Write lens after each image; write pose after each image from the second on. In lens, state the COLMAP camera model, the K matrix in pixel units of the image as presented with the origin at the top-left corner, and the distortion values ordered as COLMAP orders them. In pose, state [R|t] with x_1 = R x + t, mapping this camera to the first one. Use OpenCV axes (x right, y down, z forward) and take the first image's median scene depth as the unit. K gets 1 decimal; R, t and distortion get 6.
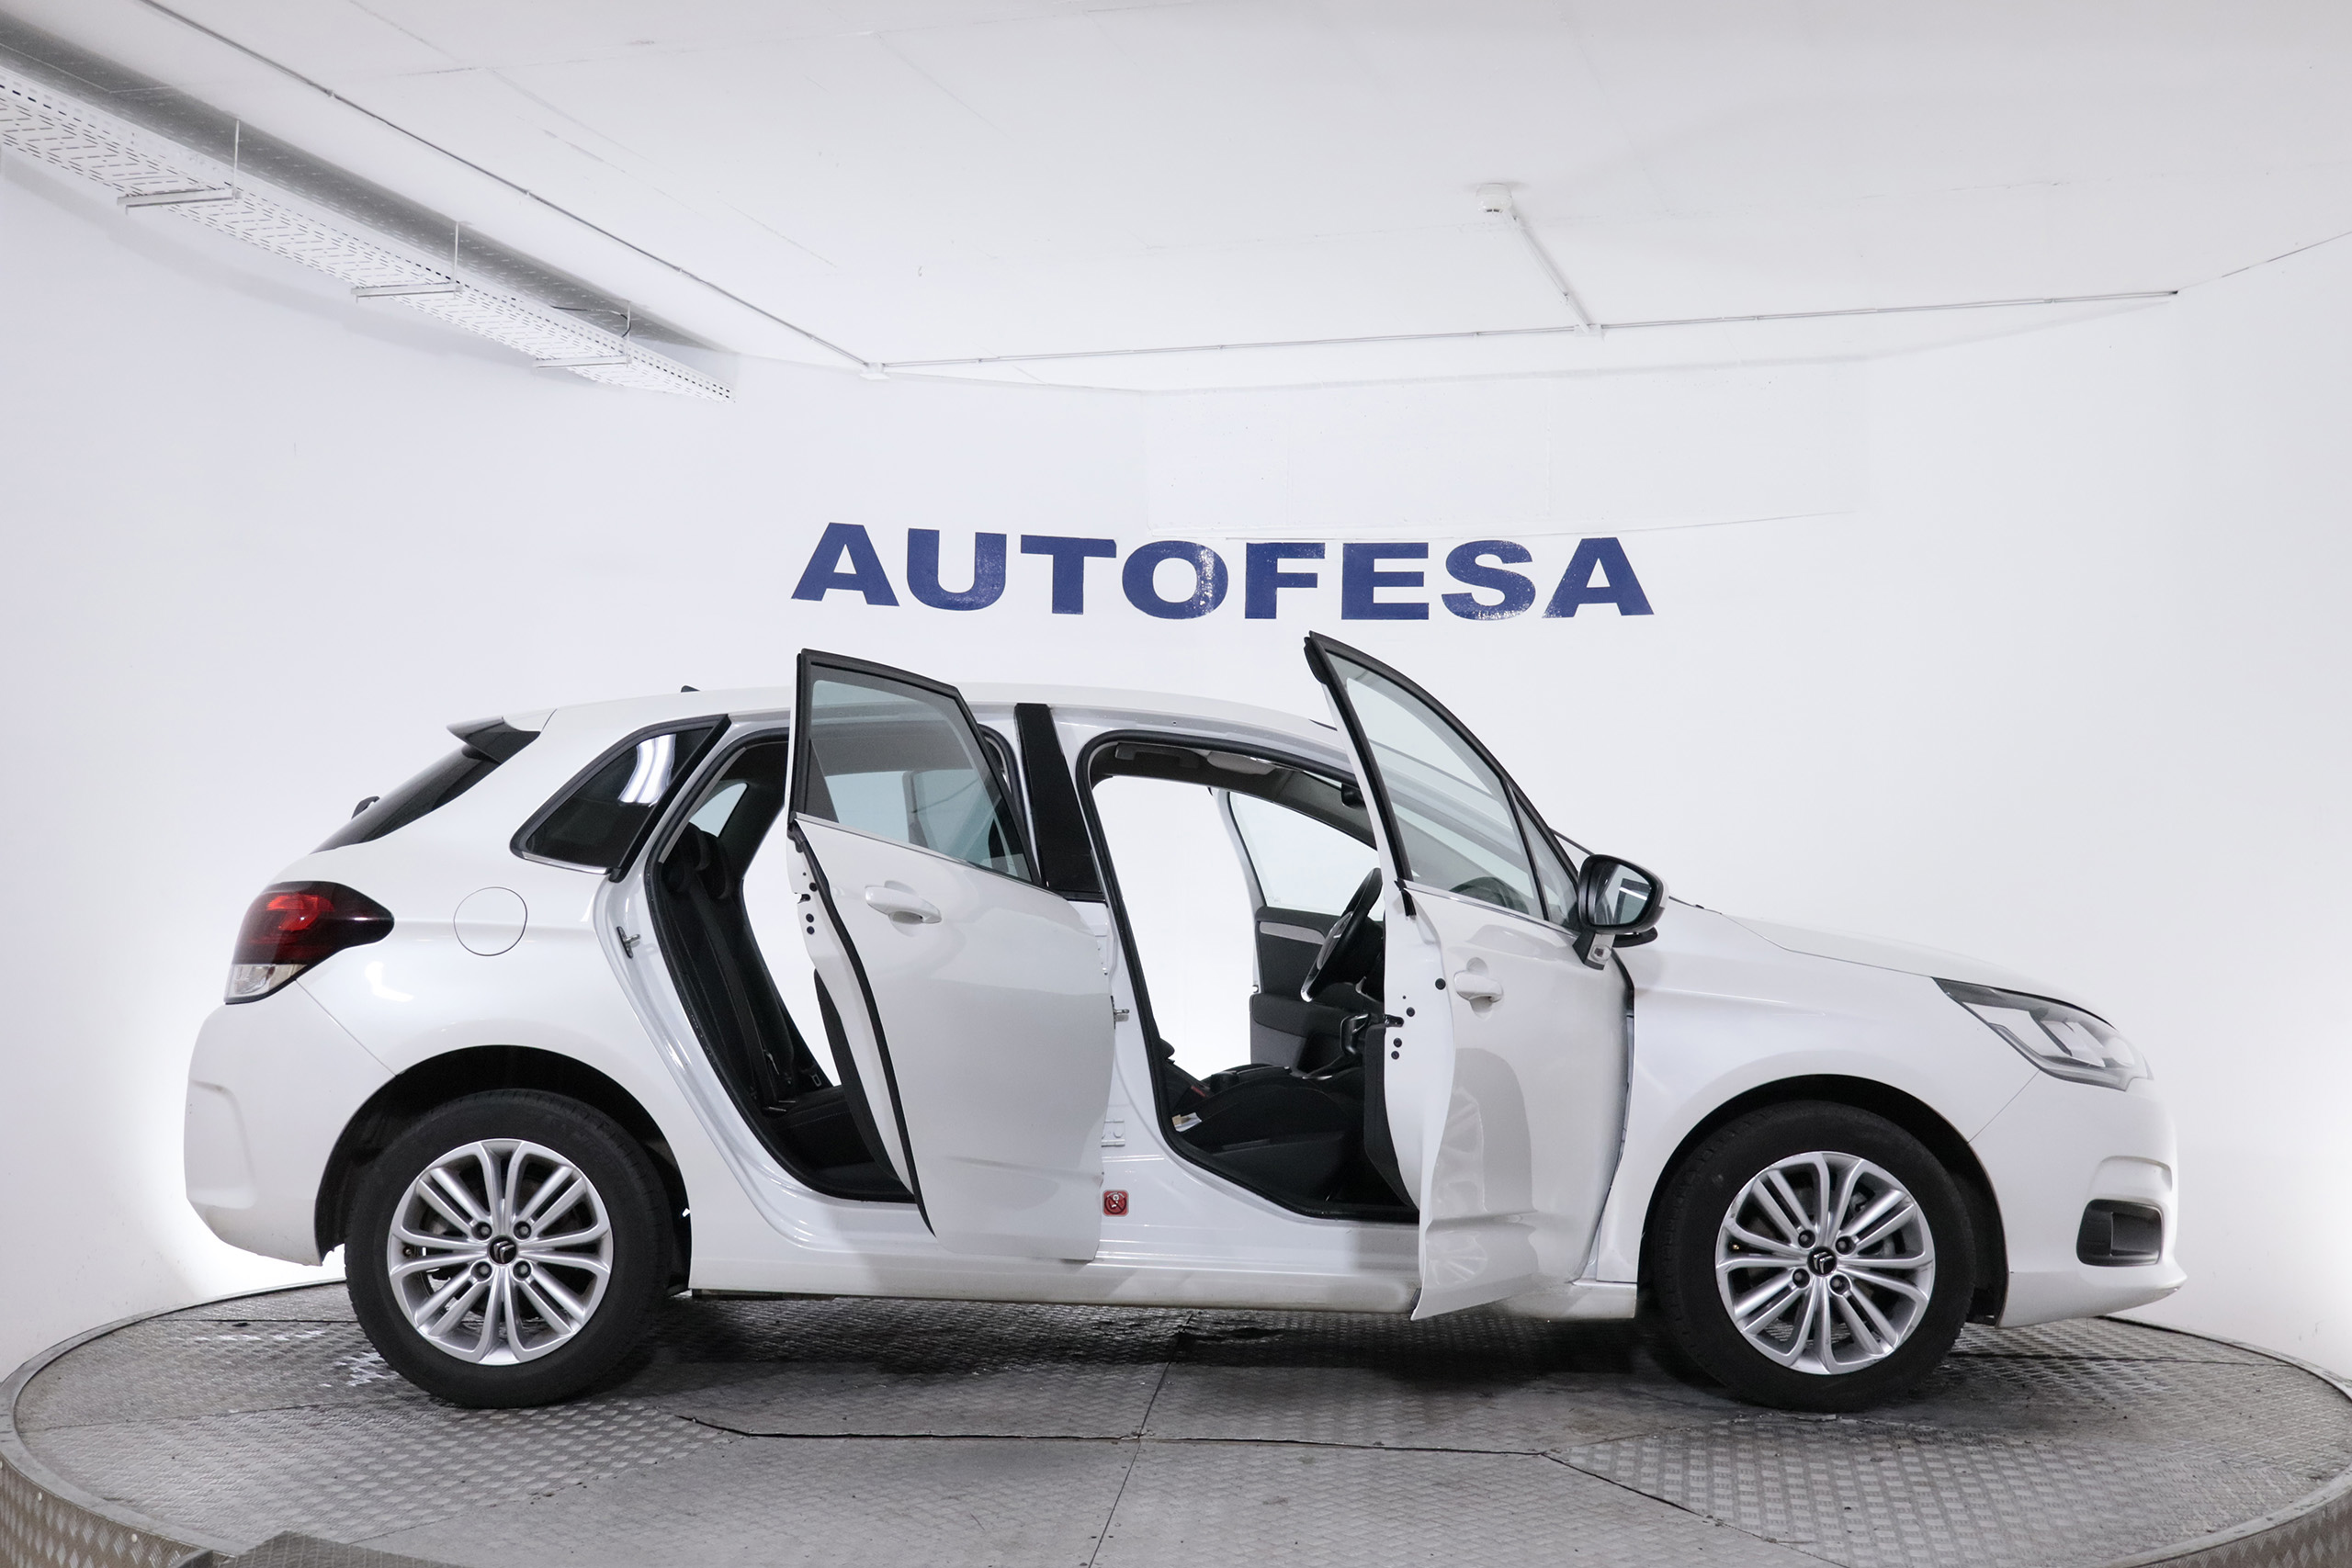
lens RADIAL K [[2726.5, 0, 1176.0], [0, 2726.5, 784.0], [0, 0, 1]] dist [0.020902, -0.011080]
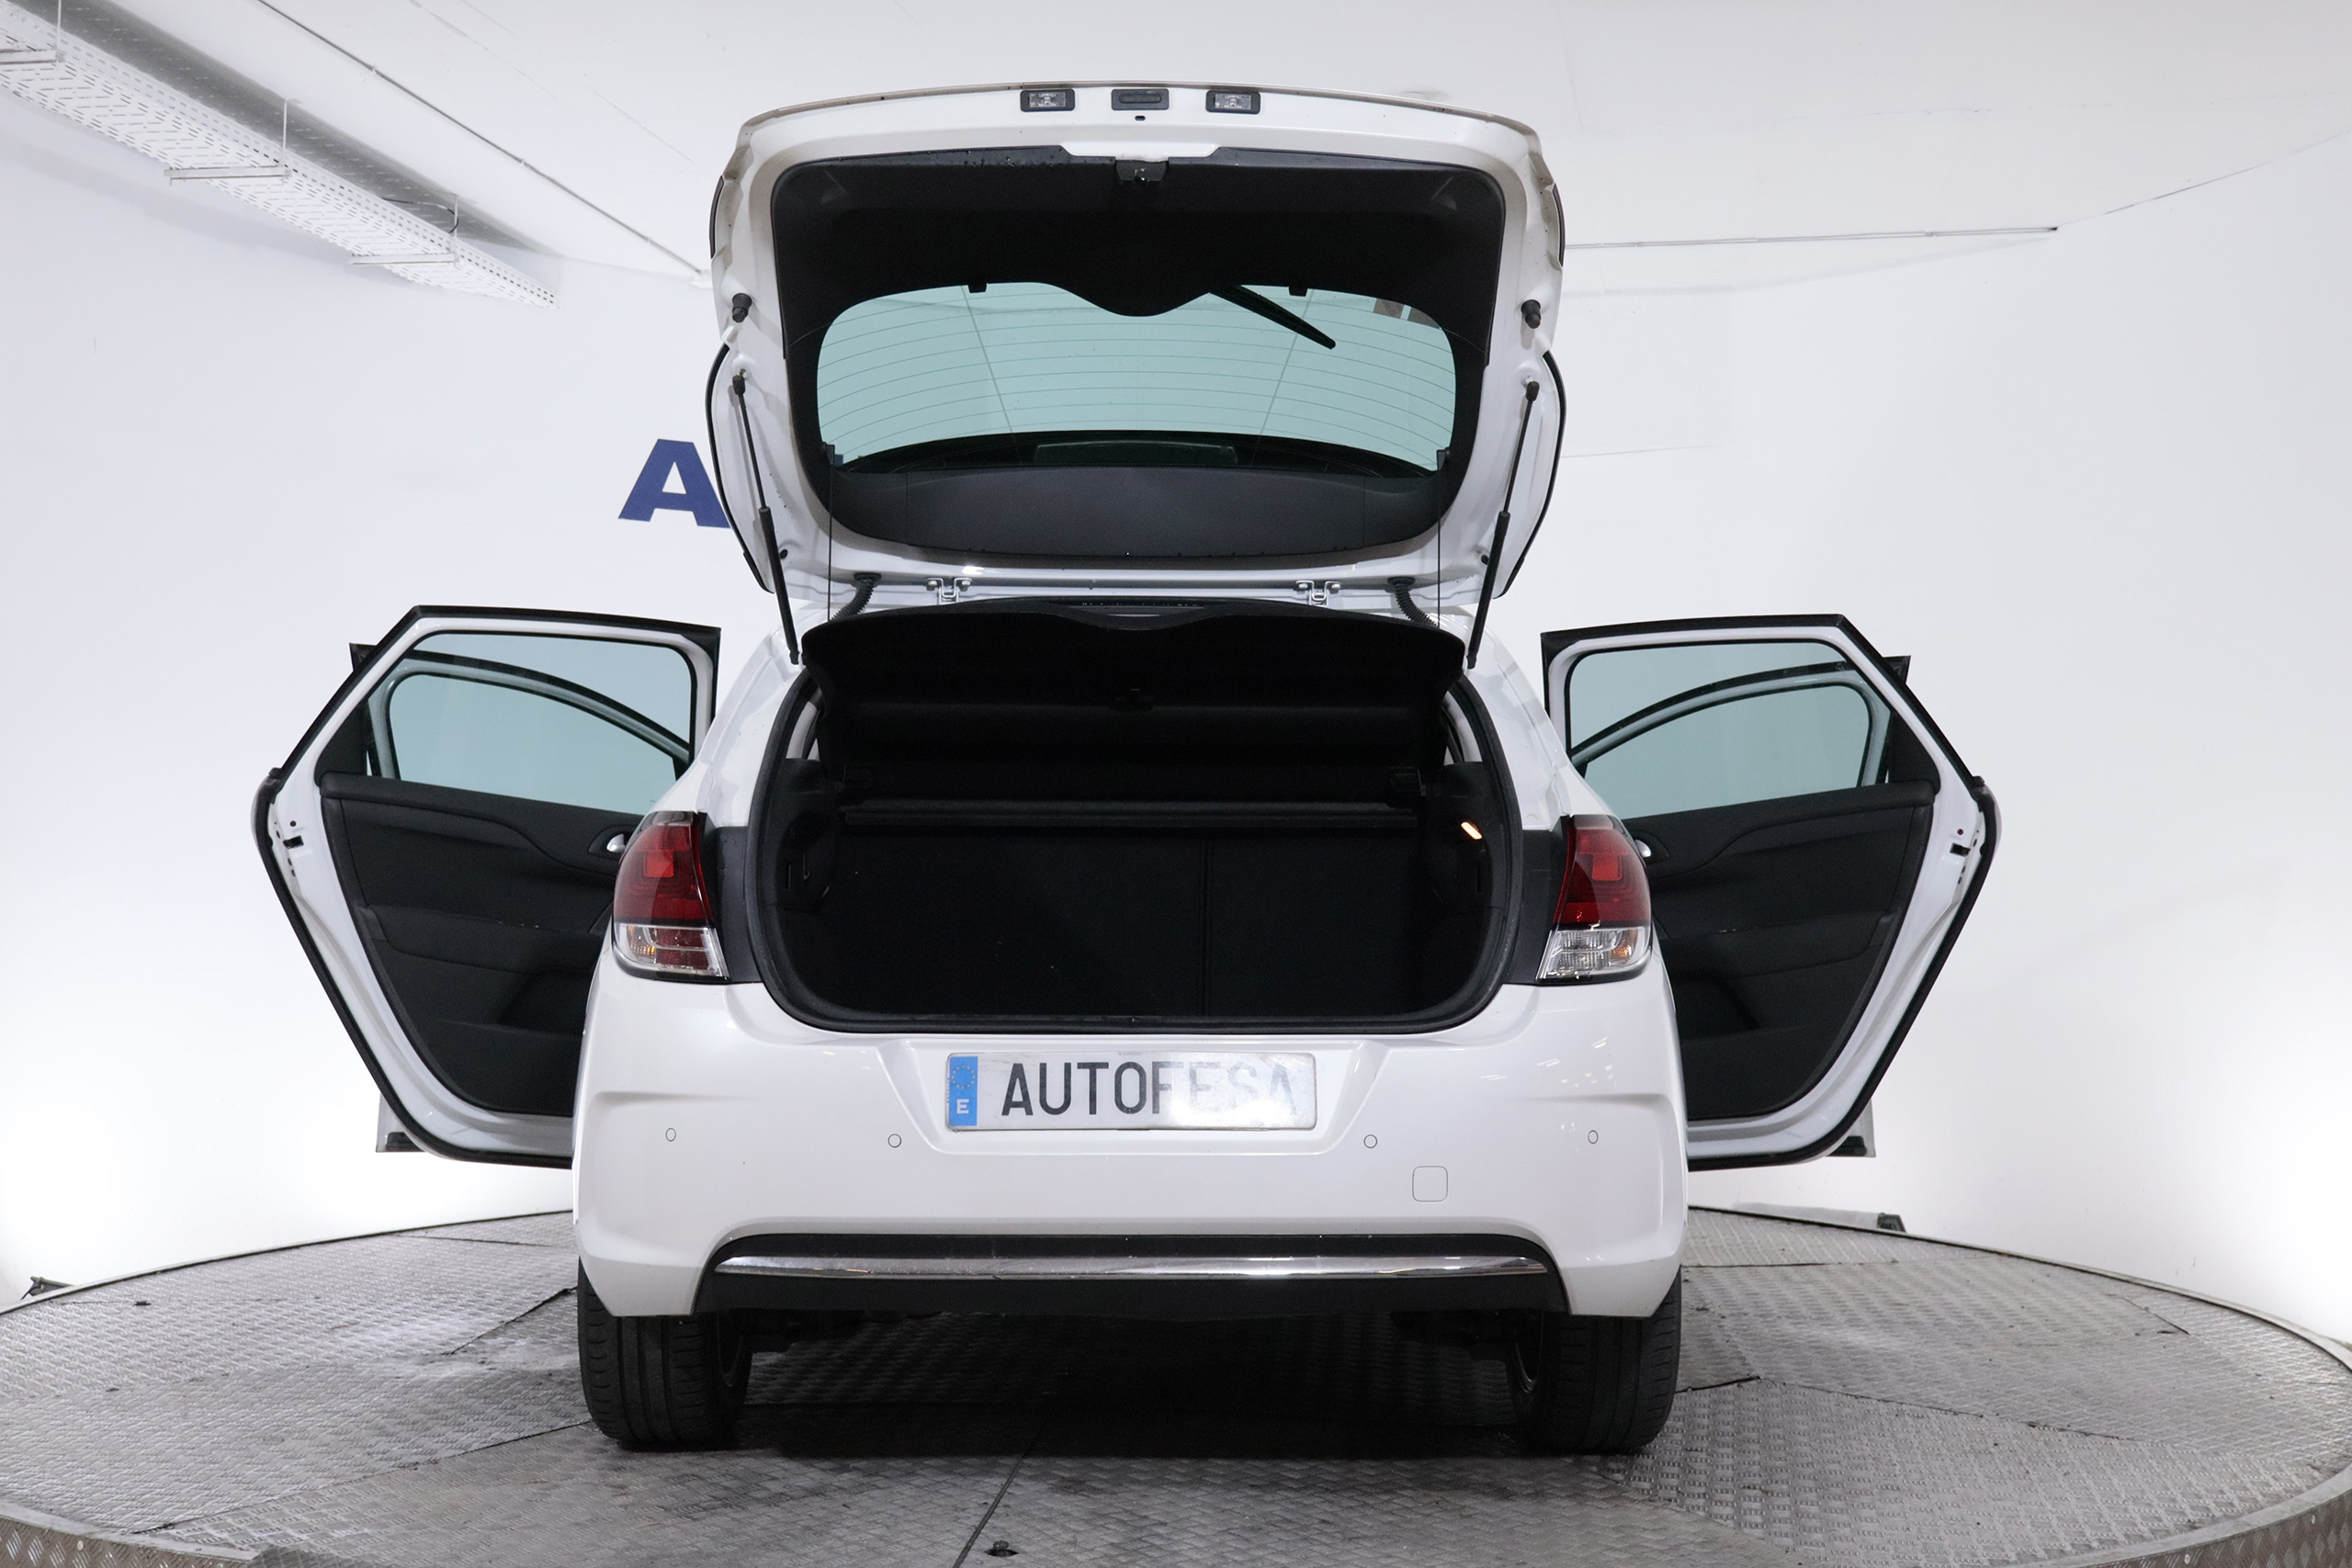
lens RADIAL K [[2726.5, 0, 1176.0], [0, 2726.5, 784.0], [0, 0, 1]] dist [0.020902, -0.011080]
pose [[0.993224, 0.002964, 0.116179, -0.058152], [-0.005526, 0.999748, 0.021740, 0.002206], [-0.116085, -0.022235, 0.992990, 0.037516]]
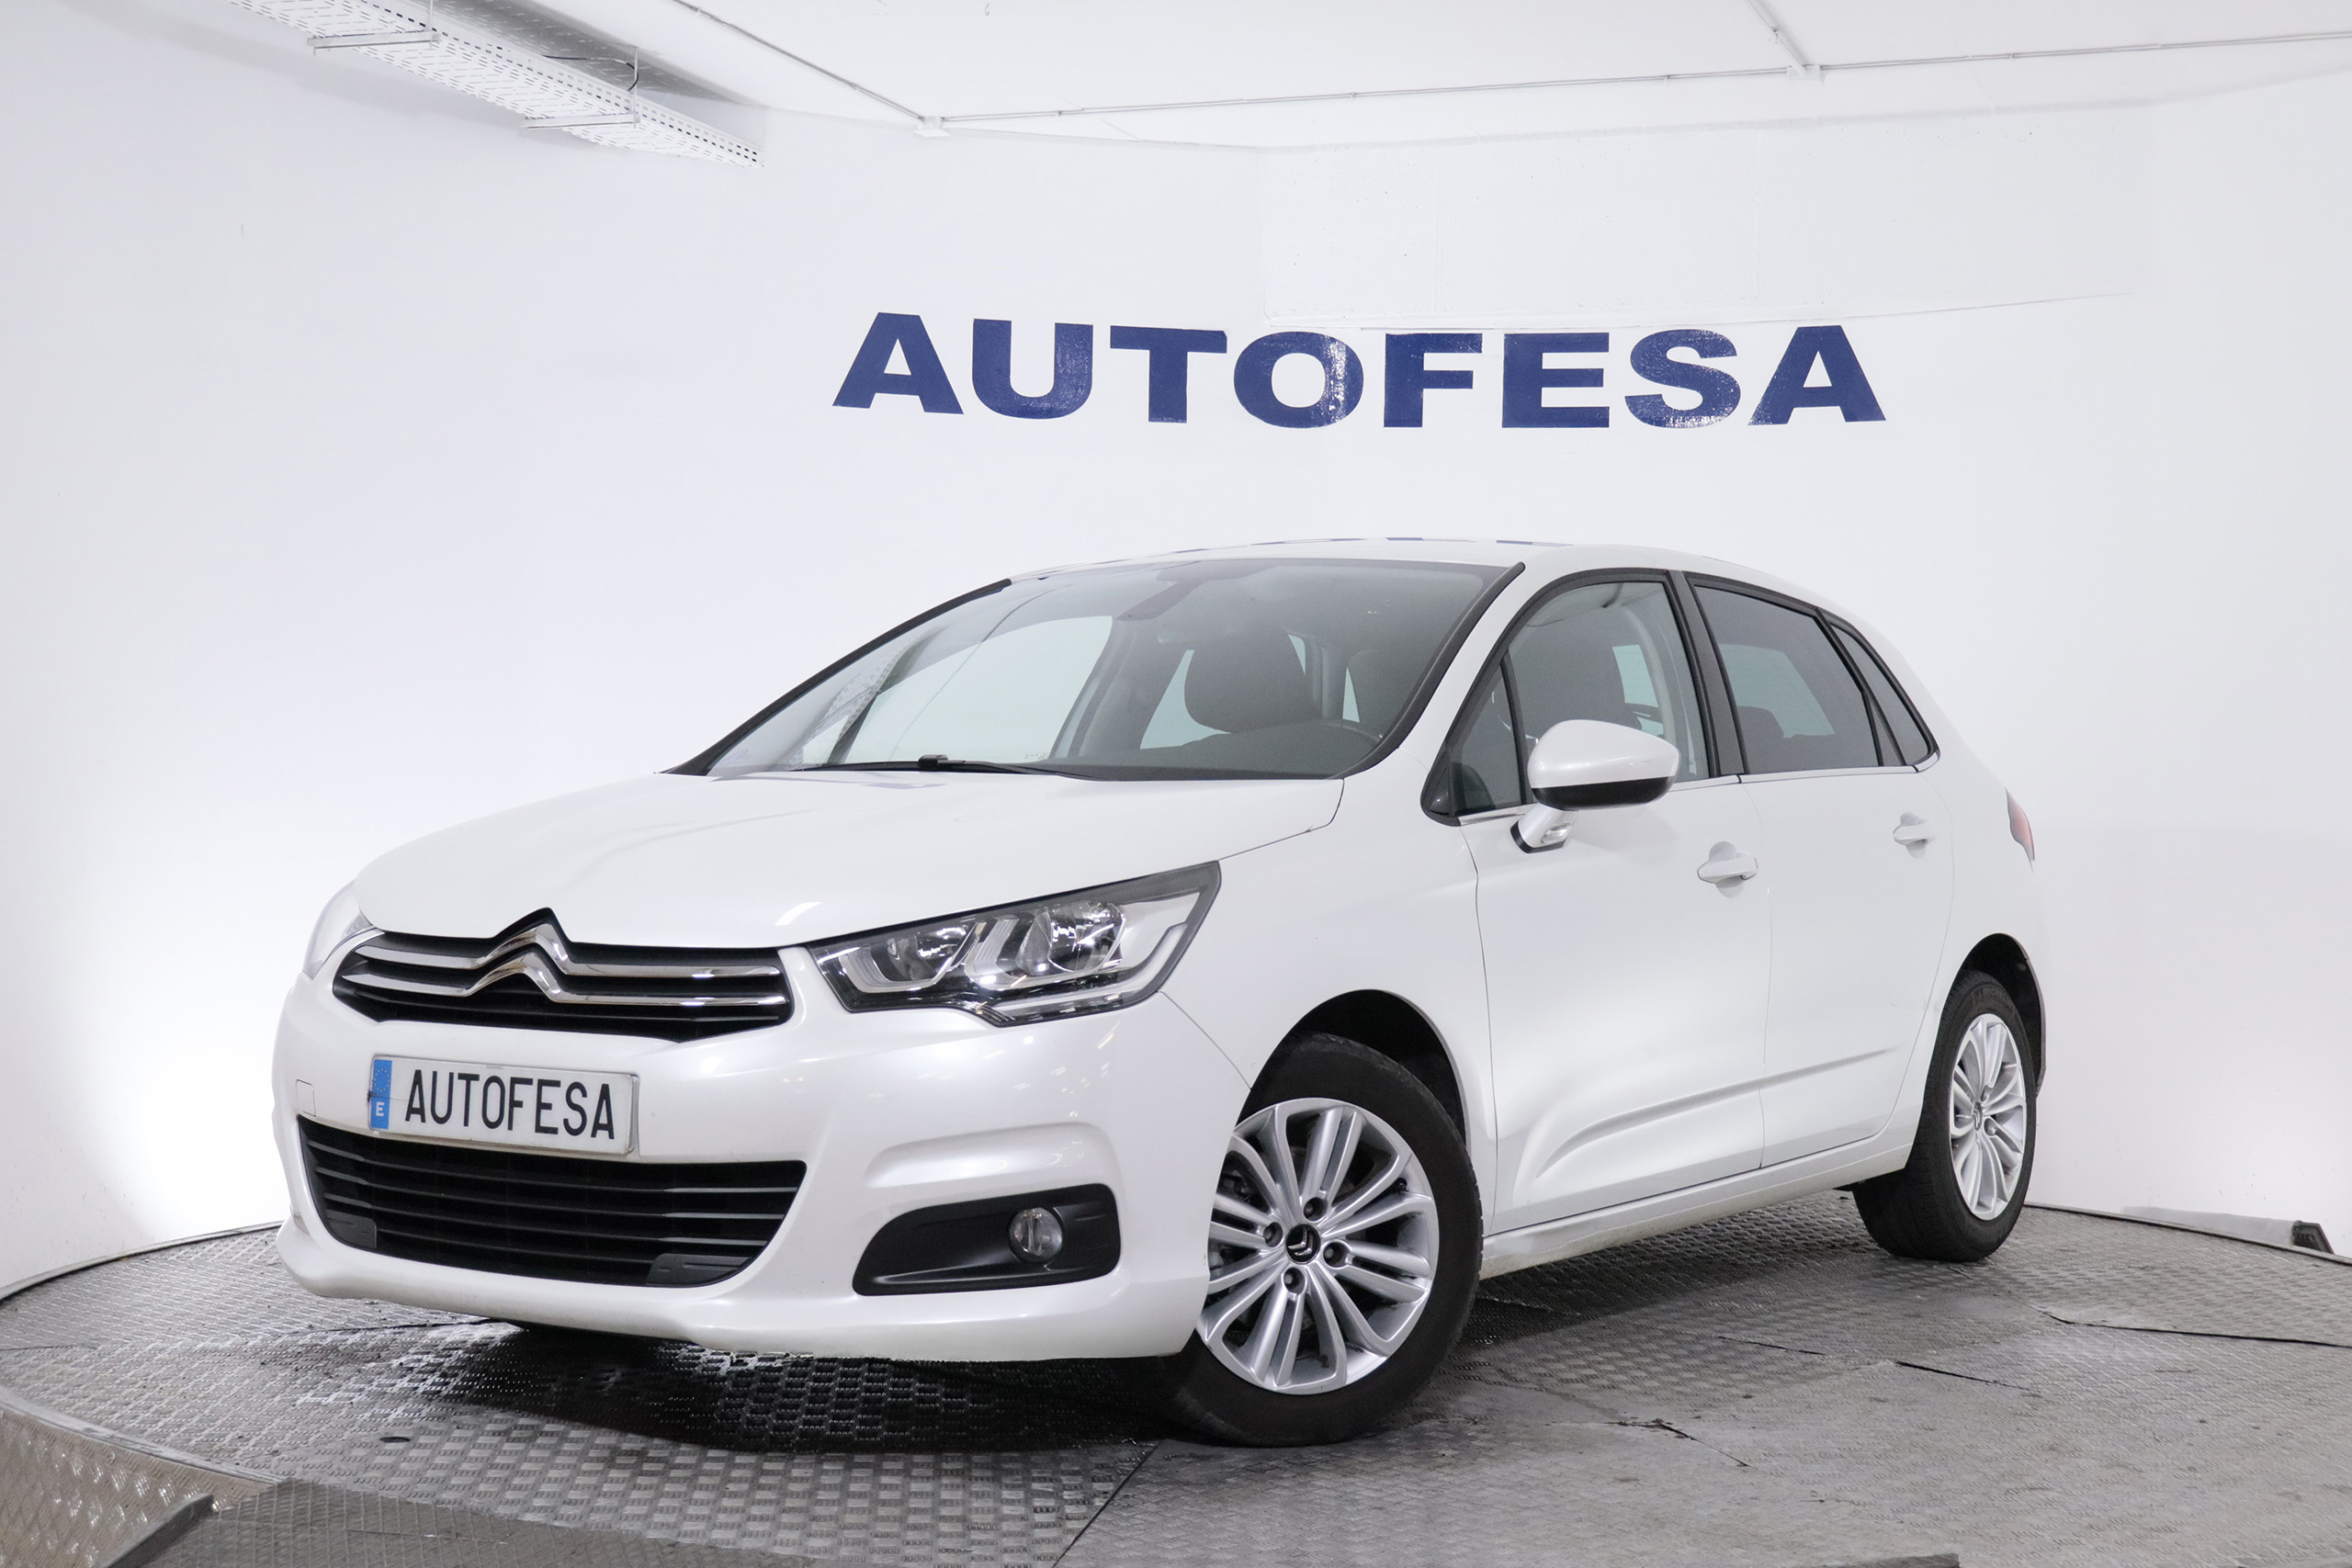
lens RADIAL K [[3452.5, 0, 1176.0], [0, 3452.5, 784.0], [0, 0, 1]] dist [0.015486, -0.030527]
pose [[0.999231, -0.000151, -0.039206, 0.003632], [0.001994, 0.998895, 0.046964, -0.002431], [0.039155, -0.047006, 0.998127, -0.043850]]
